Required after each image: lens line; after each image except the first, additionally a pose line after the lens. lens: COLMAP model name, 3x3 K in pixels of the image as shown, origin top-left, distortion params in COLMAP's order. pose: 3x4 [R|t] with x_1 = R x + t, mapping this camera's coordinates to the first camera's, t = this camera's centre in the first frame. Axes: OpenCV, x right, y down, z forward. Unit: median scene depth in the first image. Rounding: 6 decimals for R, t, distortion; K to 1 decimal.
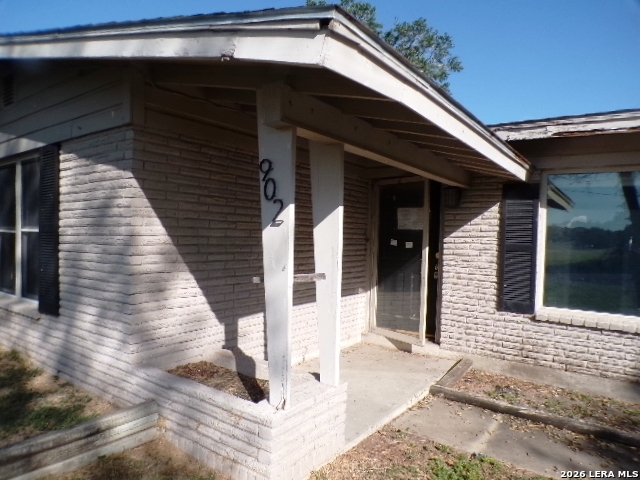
lens RADIAL K [[446.3, 0, 320.0], [0, 446.3, 240.0], [0, 0, 1]] dist [-0.124909, 0.001338]
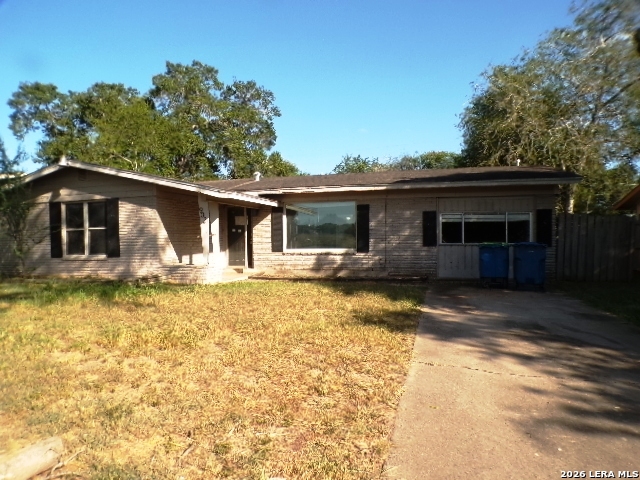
lens RADIAL K [[438.5, 0, 320.0], [0, 438.5, 240.0], [0, 0, 1]] dist [-0.032630, 0.006430]
pose [[0.940622, -0.040762, 0.336999, -0.235148], [0.041711, 0.999120, 0.004426, 0.077803], [-0.336883, 0.009894, 0.941495, -1.657286]]
